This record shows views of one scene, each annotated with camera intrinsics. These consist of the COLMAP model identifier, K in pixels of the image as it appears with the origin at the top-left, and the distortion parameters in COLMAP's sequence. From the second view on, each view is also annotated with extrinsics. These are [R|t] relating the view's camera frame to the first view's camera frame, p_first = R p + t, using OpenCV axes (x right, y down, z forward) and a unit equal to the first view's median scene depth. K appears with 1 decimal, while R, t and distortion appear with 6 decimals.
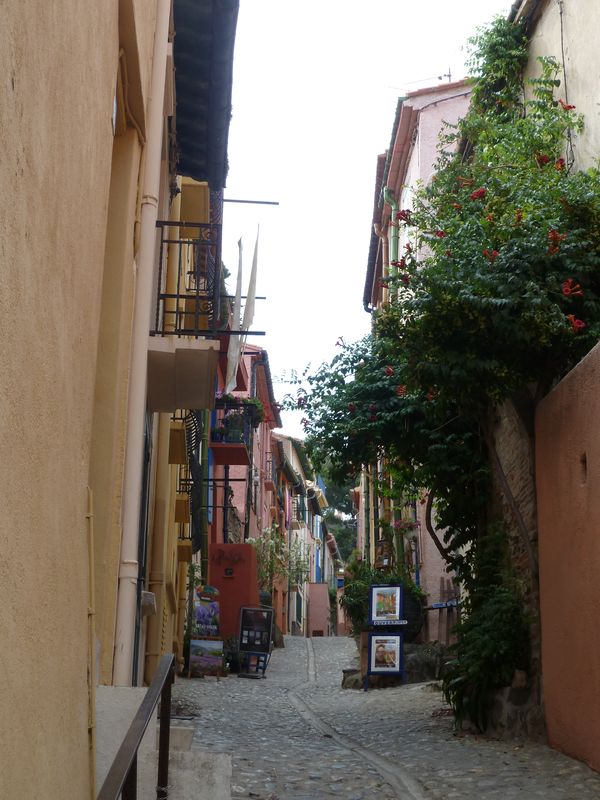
lens RADIAL K [[1239.0, 0, 299.9], [0, 1239.0, 401.8], [0, 0, 1]] dist [-0.022828, 0.000000]
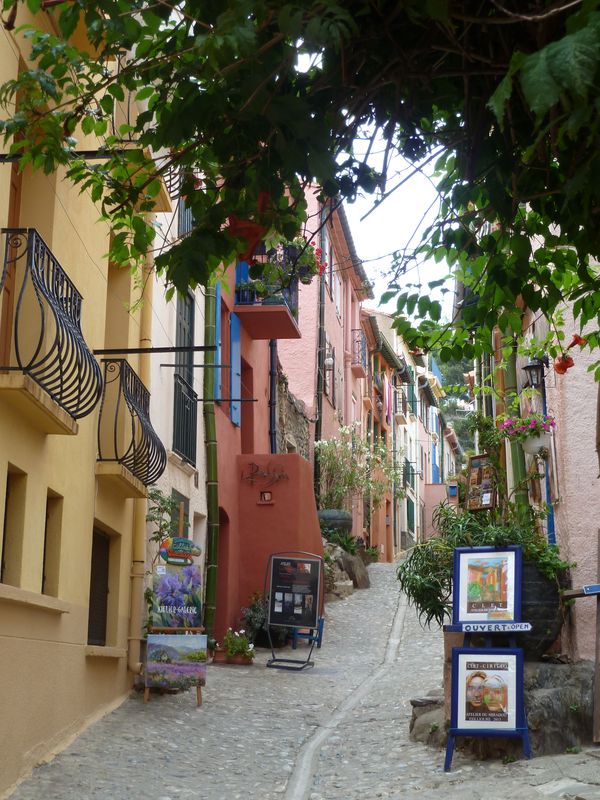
lens RADIAL K [[1239.0, 0, 302.3], [0, 1239.0, 397.7], [0, 0, 1]] dist [-0.022828, 0.000000]
pose [[0.994357, -0.028230, -0.102262, 0.042843], [0.036640, 0.996014, 0.081320, 0.039764], [0.099559, -0.084608, 0.991428, 0.446700]]
